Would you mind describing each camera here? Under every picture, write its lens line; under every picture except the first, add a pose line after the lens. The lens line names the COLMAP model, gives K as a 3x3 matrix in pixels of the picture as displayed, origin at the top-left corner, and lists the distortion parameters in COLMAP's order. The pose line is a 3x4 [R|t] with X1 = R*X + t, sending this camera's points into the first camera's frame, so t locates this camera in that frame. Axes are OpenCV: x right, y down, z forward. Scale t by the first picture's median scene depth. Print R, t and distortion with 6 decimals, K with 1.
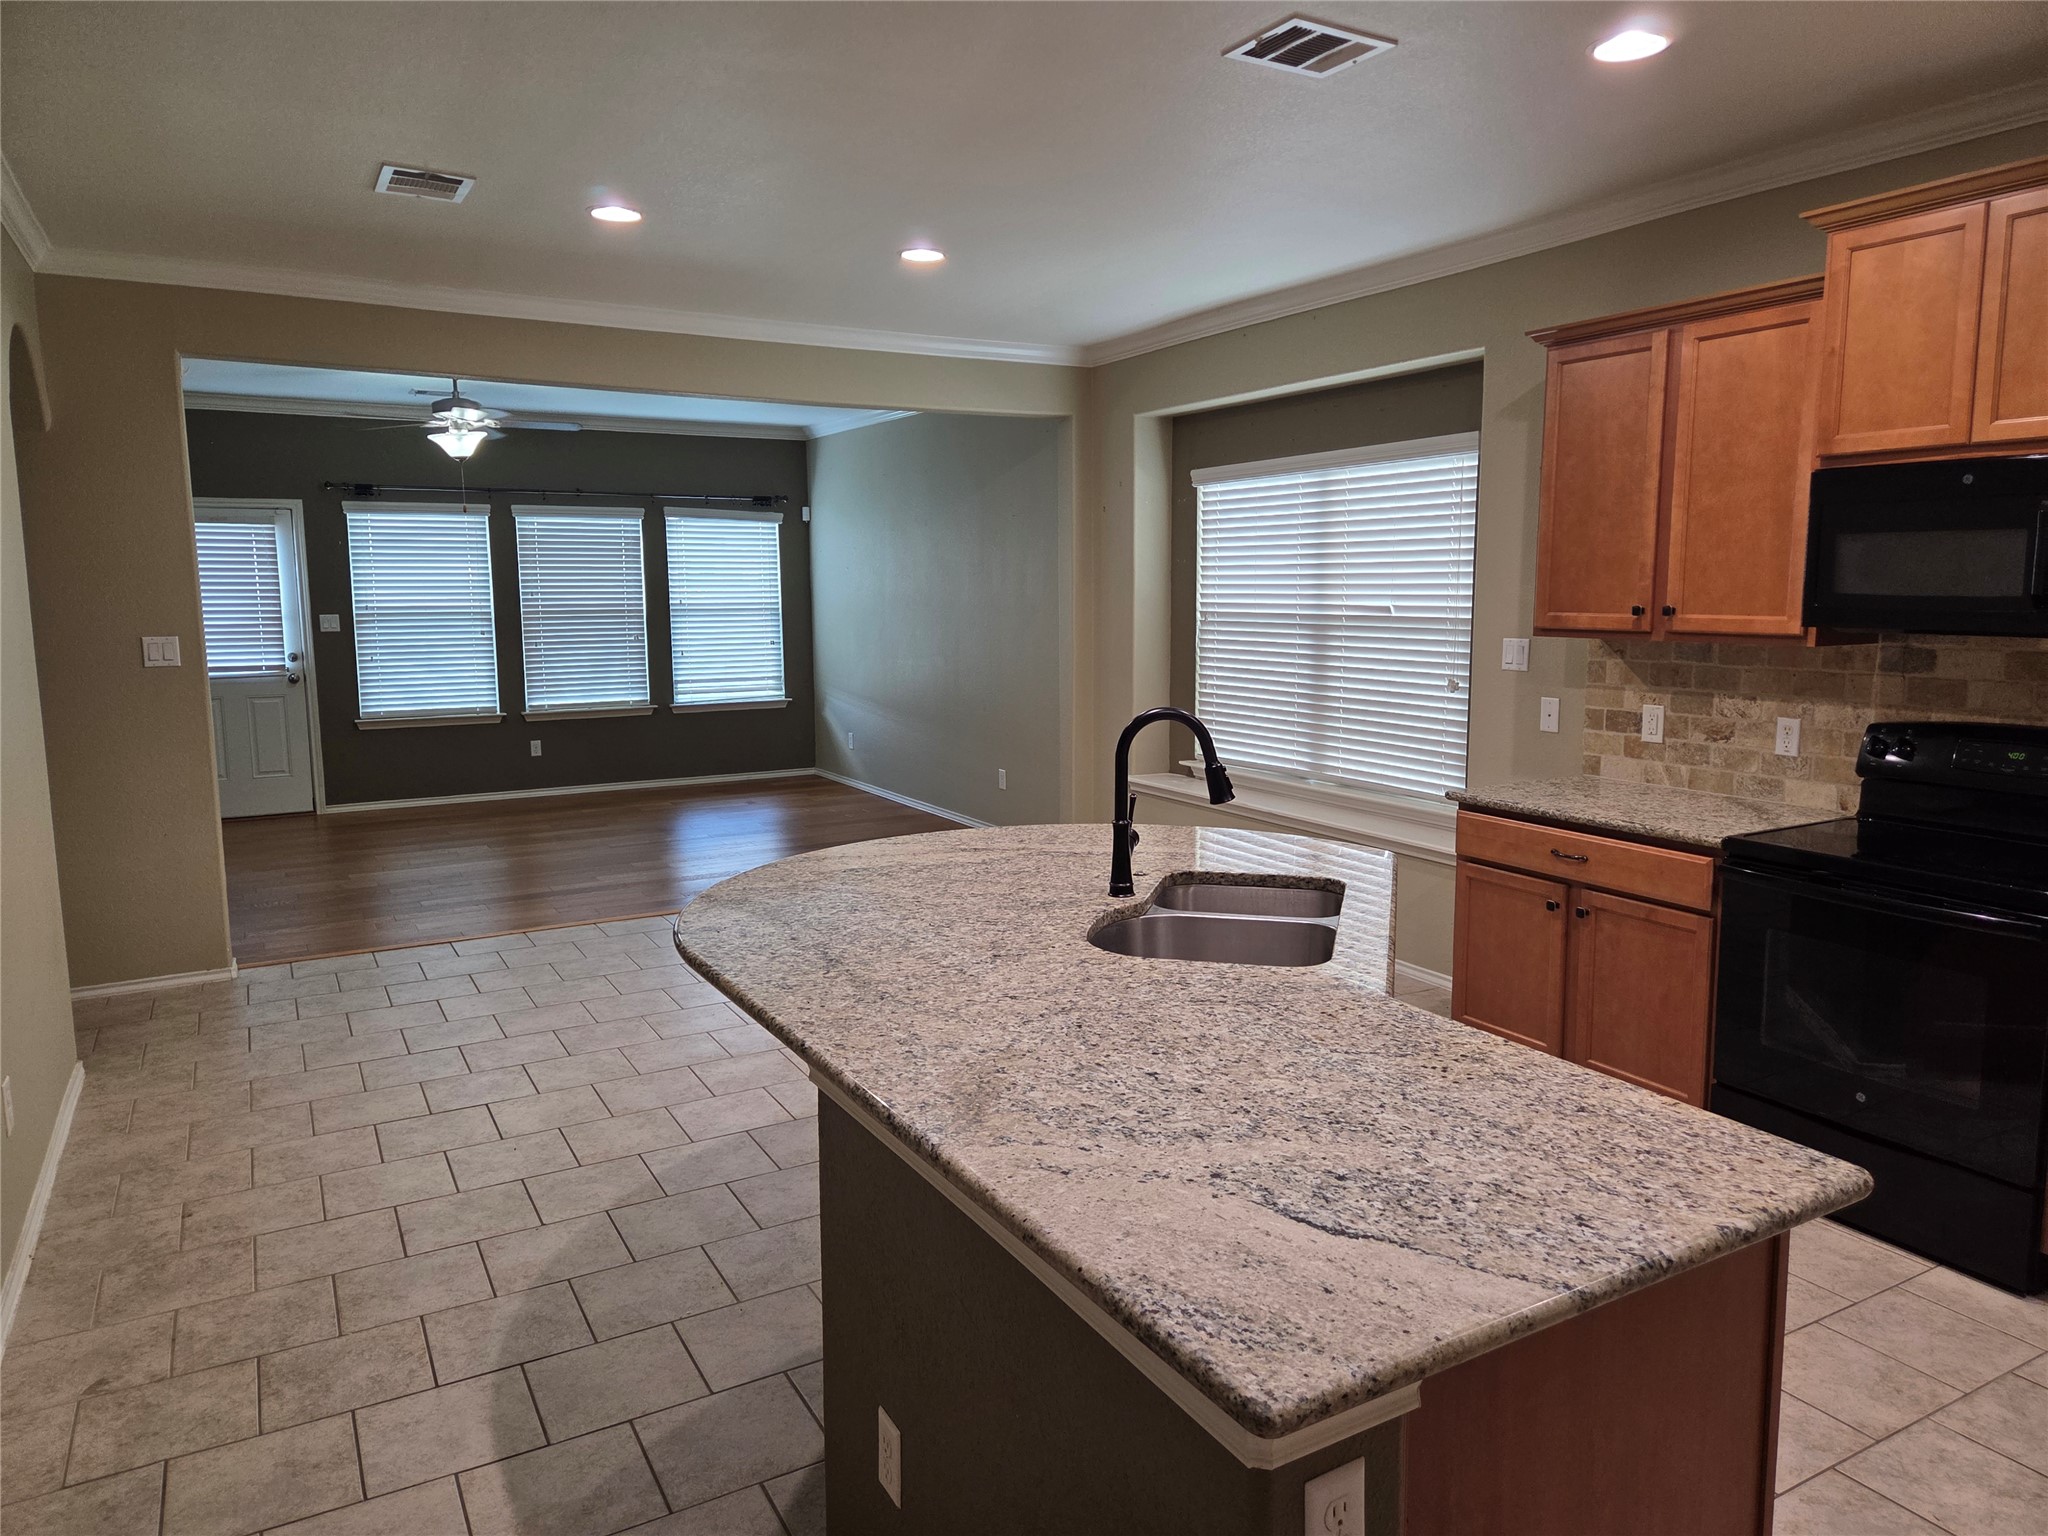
lens RADIAL K [[1375.7, 0, 1054.9], [0, 1375.7, 754.3], [0, 0, 1]] dist [0.062784, -0.048949]
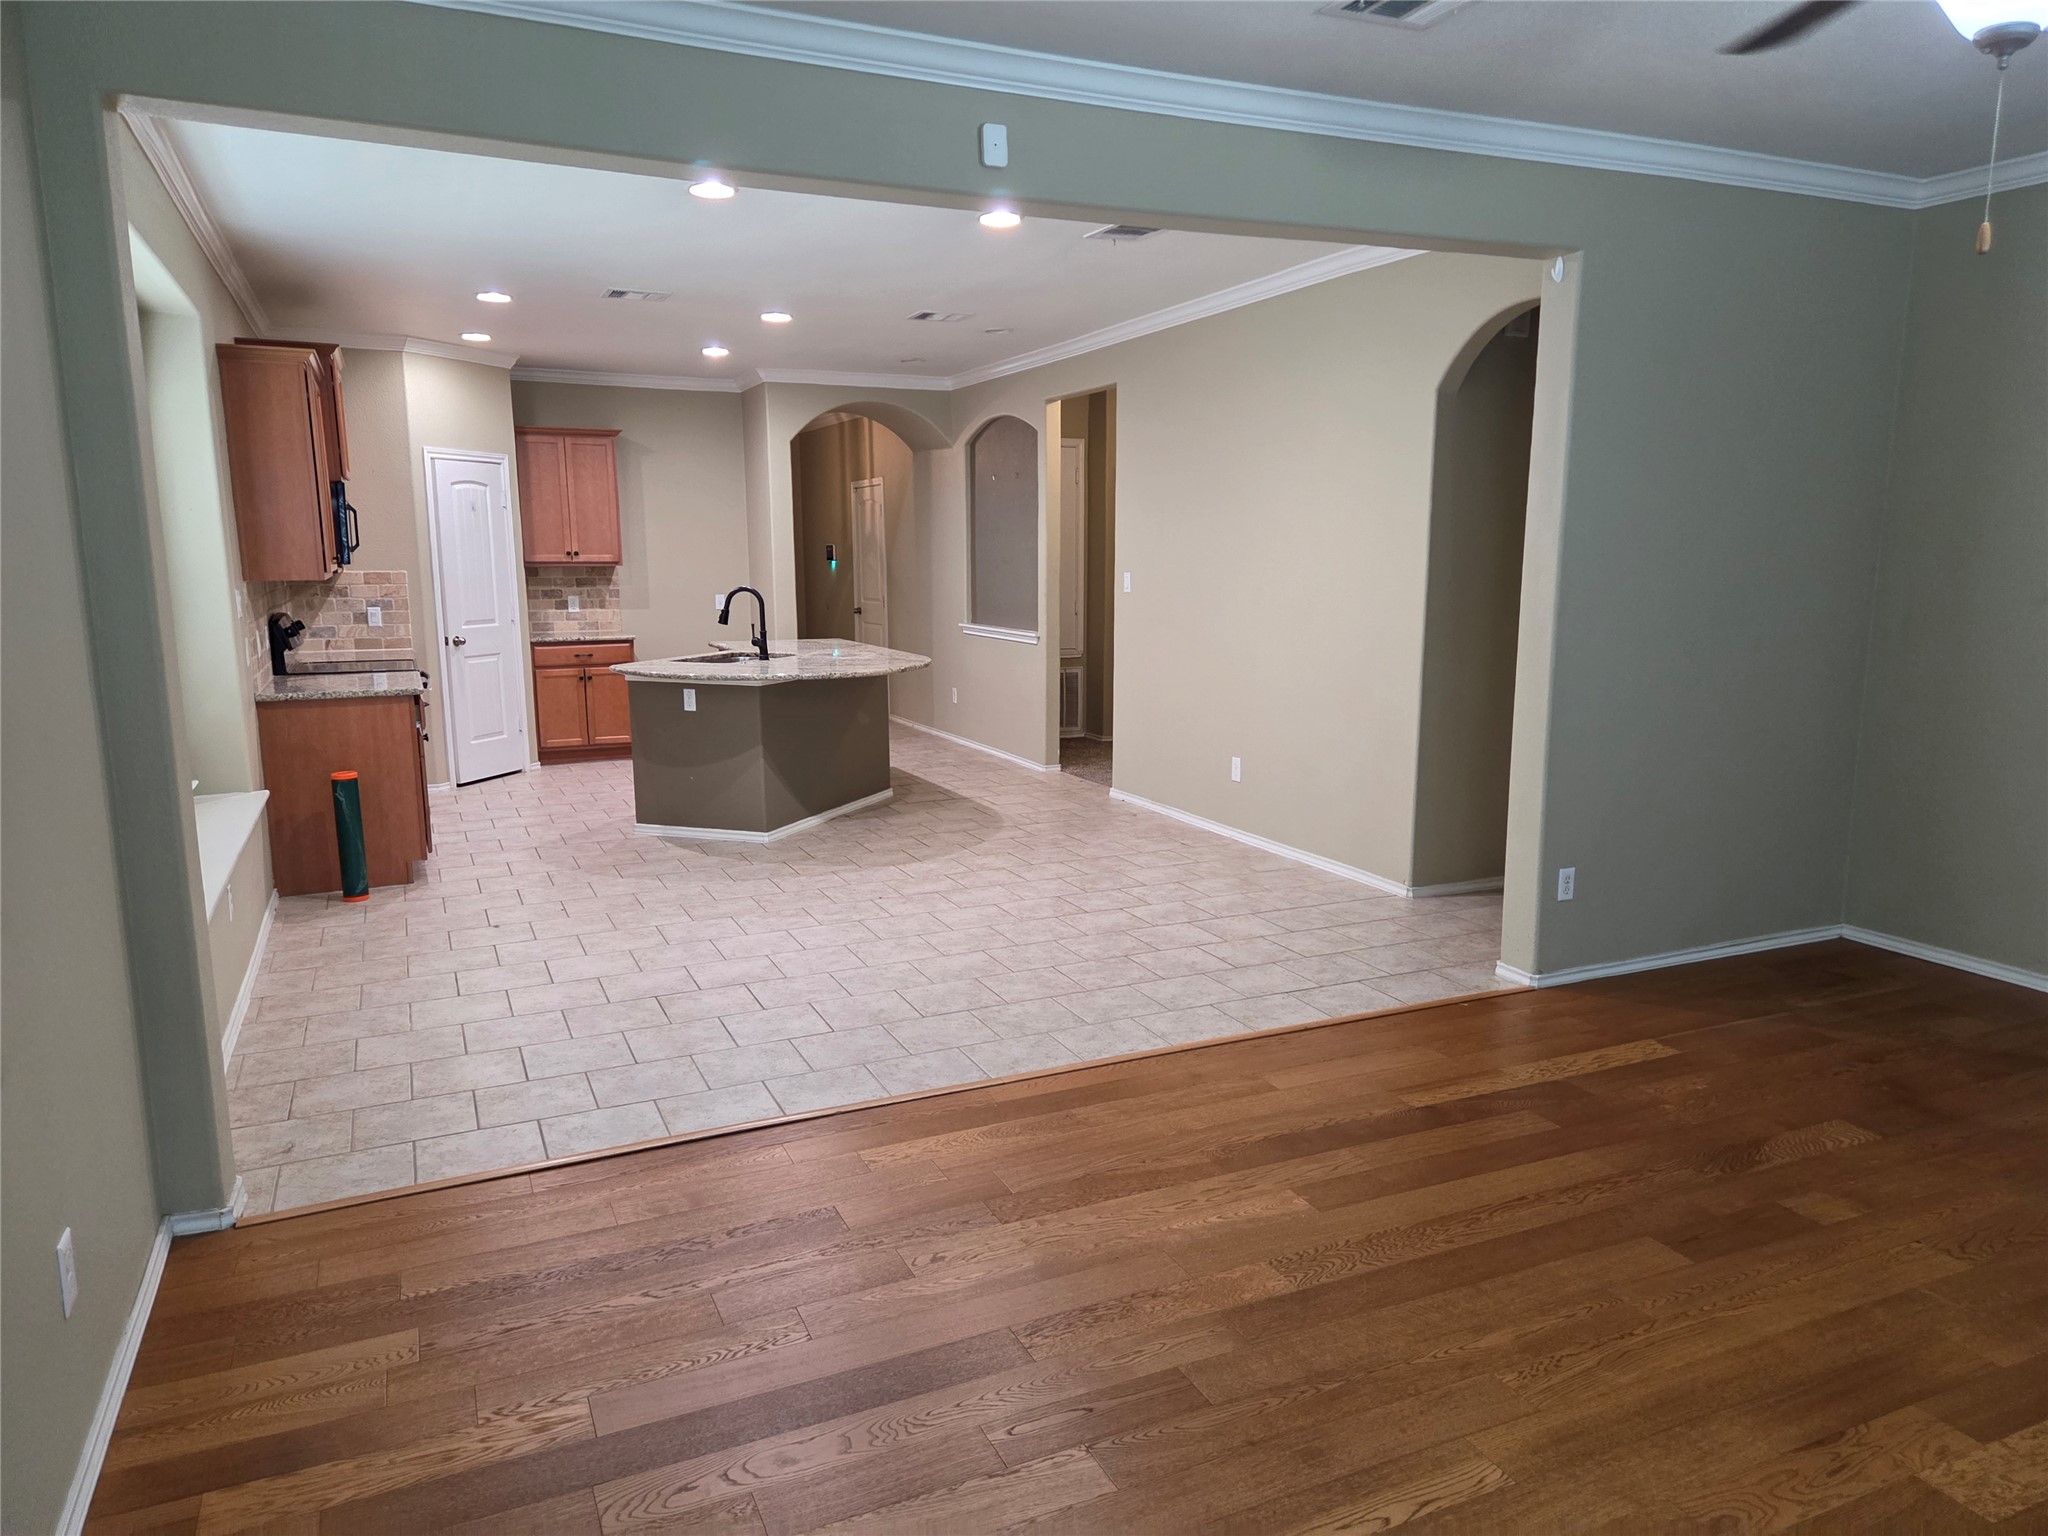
lens RADIAL K [[1375.7, 0, 1041.0], [0, 1375.7, 759.9], [0, 0, 1]] dist [0.062784, -0.048949]
pose [[-0.995323, -0.006936, 0.096350, -0.404861], [0.019971, 0.961094, 0.275500, -0.236602], [-0.094512, 0.276136, -0.956460, 1.958455]]
